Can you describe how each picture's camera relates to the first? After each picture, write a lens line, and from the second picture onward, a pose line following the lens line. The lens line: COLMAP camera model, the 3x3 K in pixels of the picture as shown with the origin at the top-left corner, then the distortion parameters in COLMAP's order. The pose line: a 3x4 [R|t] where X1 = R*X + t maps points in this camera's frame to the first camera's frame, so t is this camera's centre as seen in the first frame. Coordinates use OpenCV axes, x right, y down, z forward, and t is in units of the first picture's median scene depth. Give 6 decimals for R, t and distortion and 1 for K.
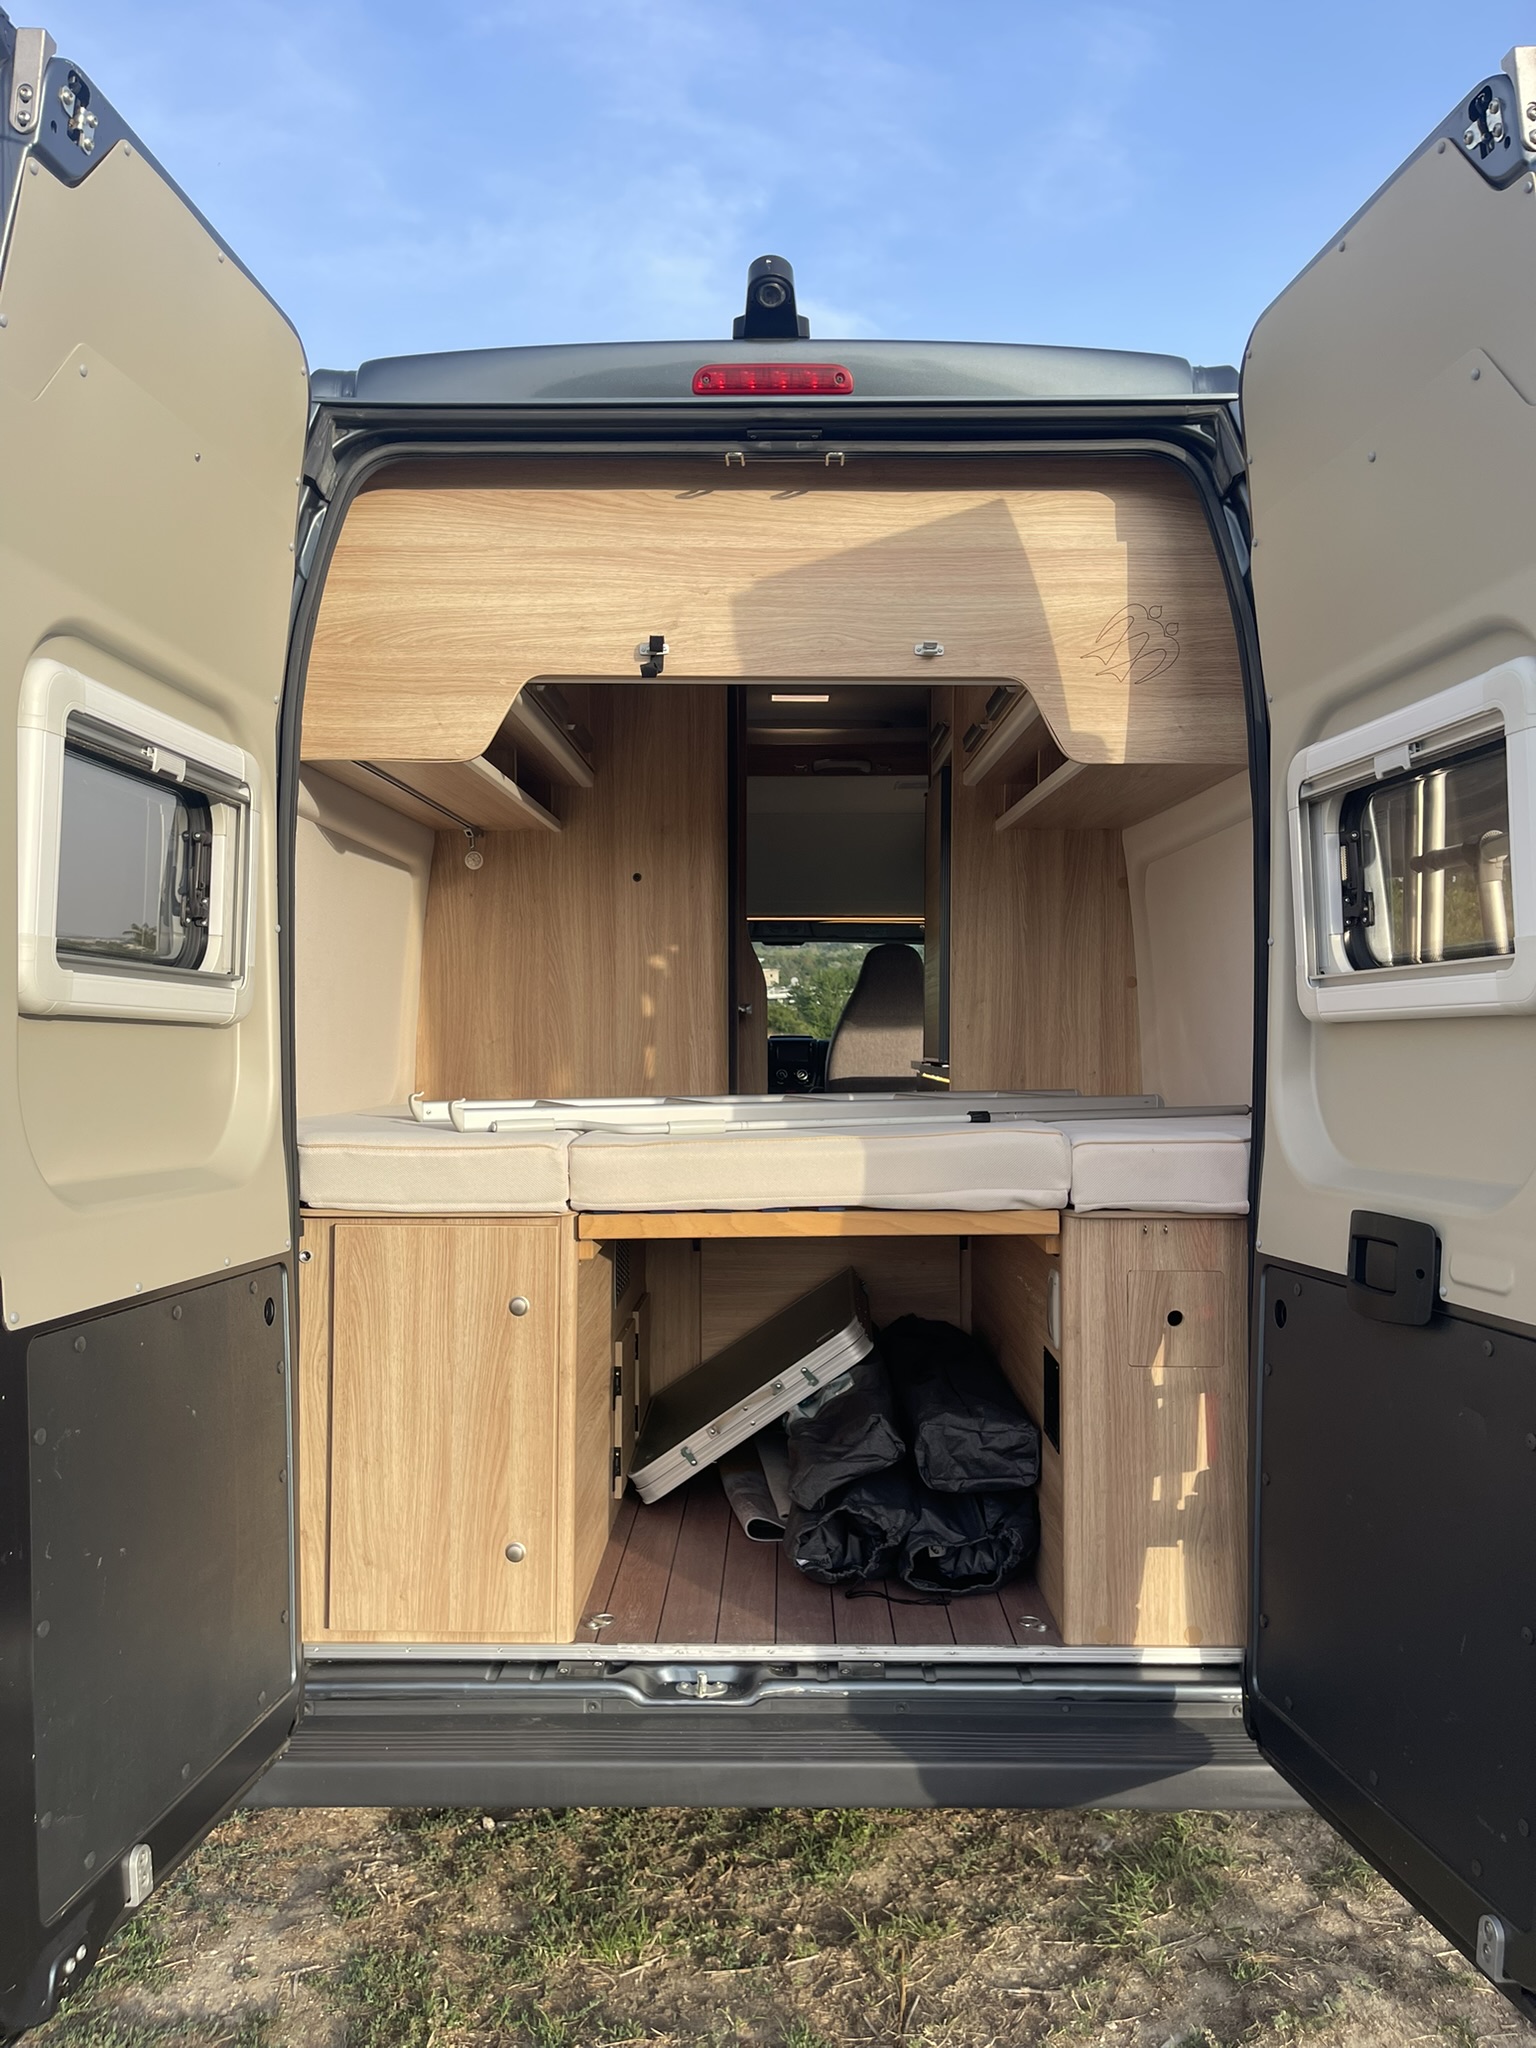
lens RADIAL K [[1543.7, 0, 768.0], [0, 1543.7, 1024.0], [0, 0, 1]] dist [0.066739, -0.114237]
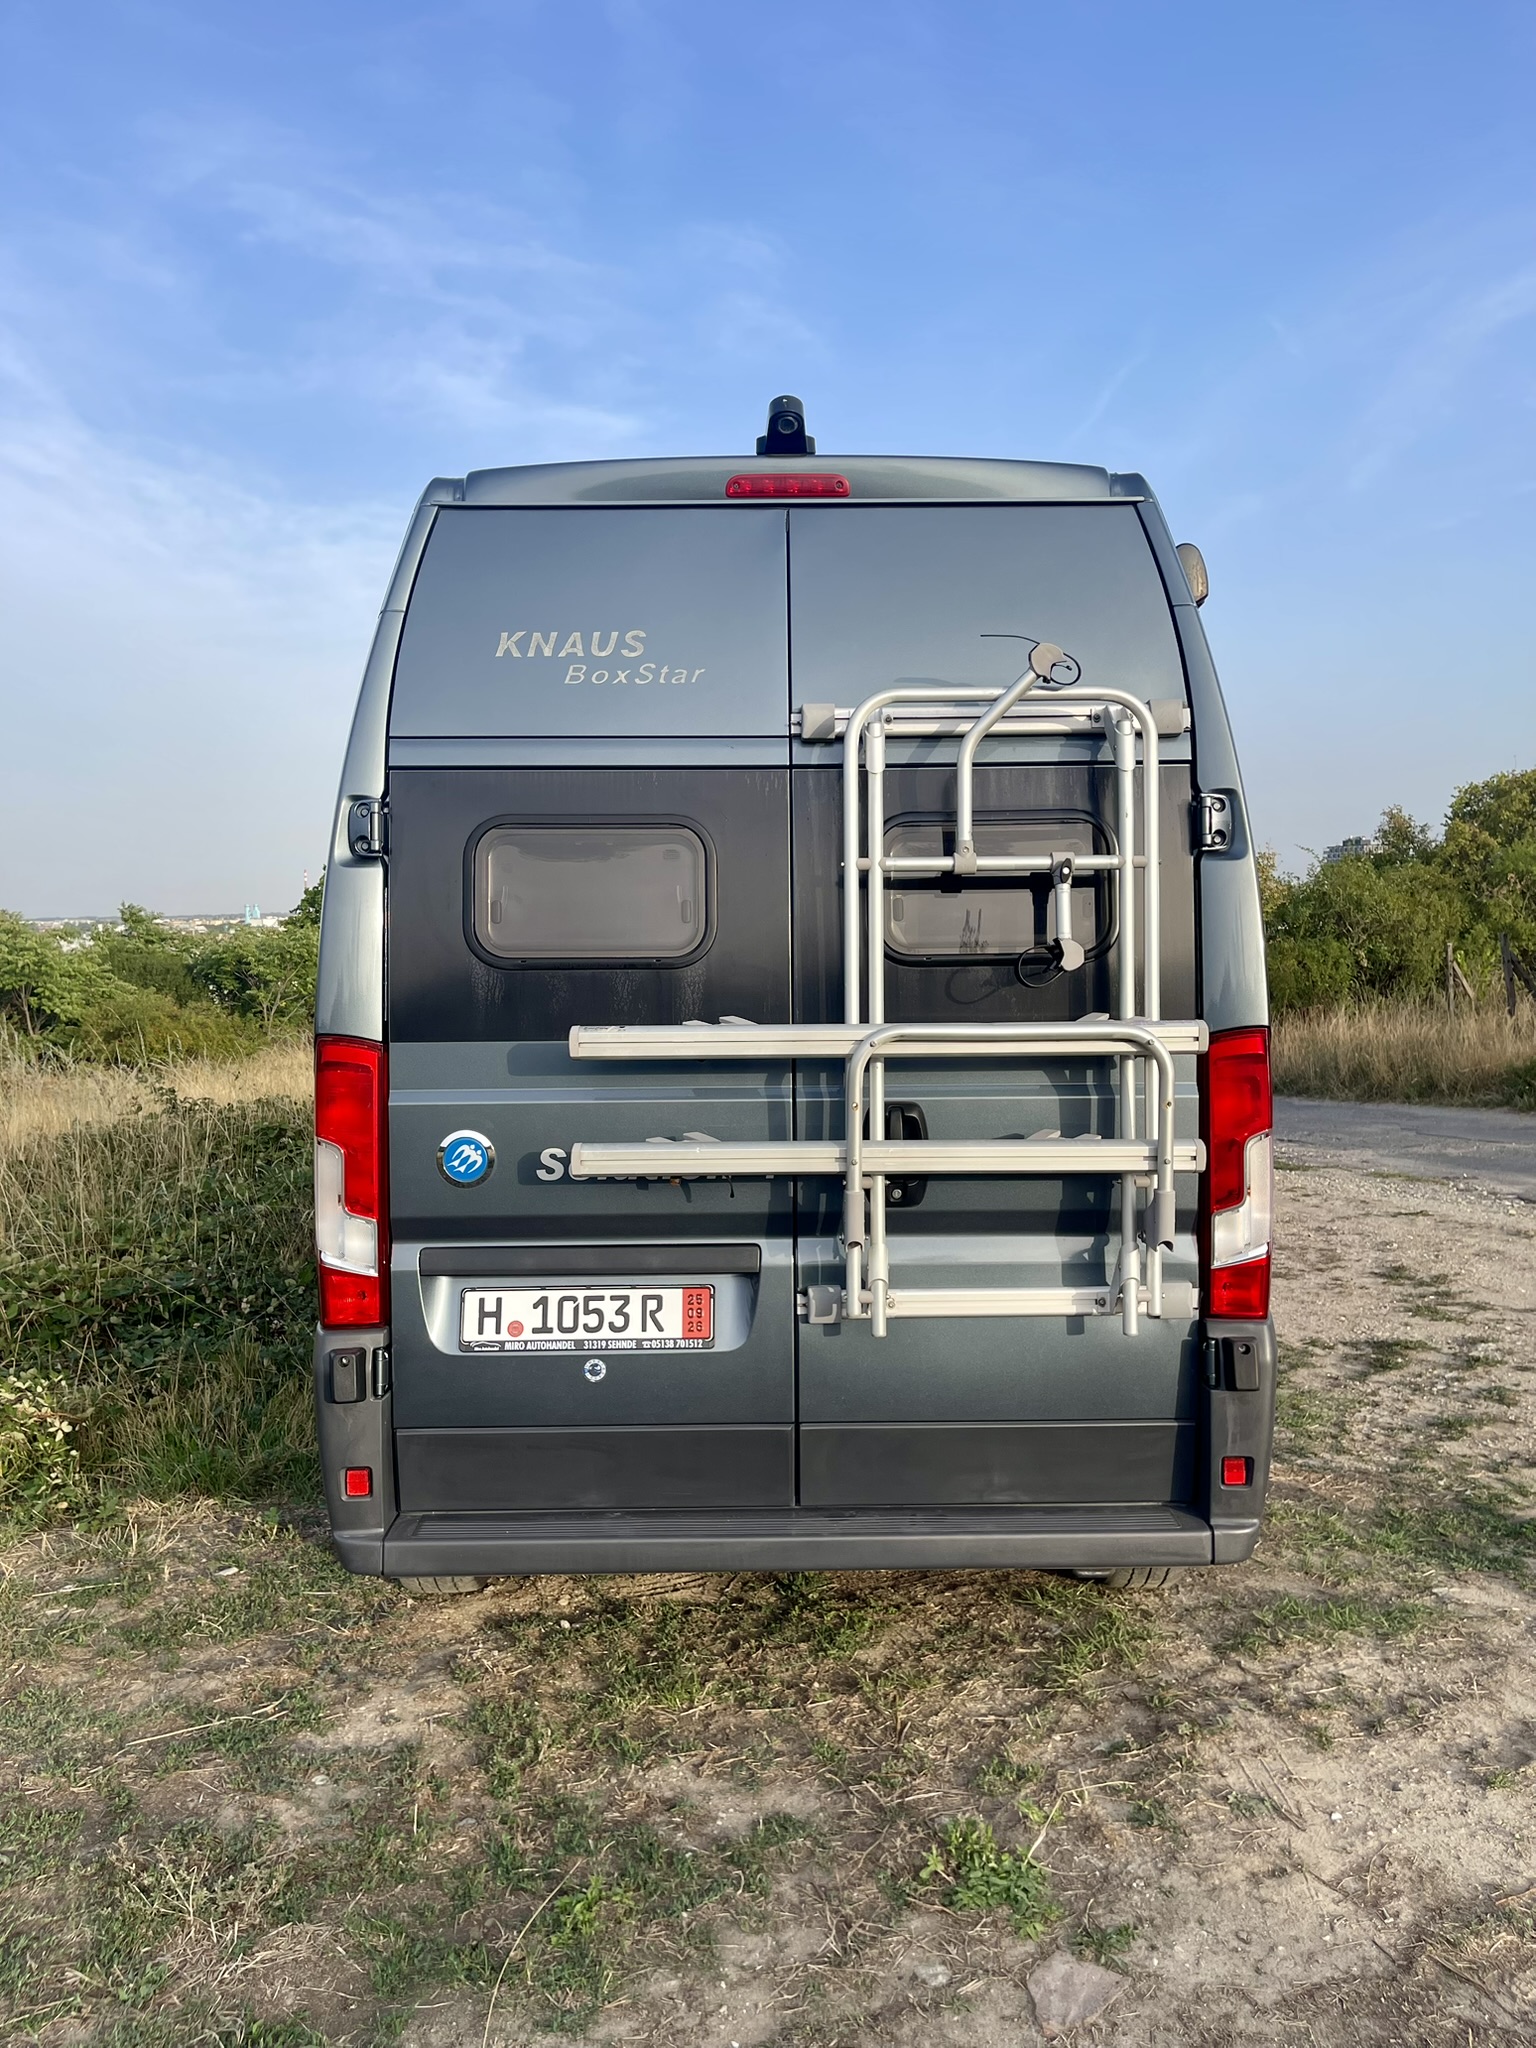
lens RADIAL K [[1543.7, 0, 768.0], [0, 1543.7, 1024.0], [0, 0, 1]] dist [0.066739, -0.114237]
pose [[0.999845, -0.009821, 0.014579, -0.034557], [0.009603, 0.999843, 0.014902, 0.014698], [-0.014723, -0.014759, 0.999783, -0.287014]]
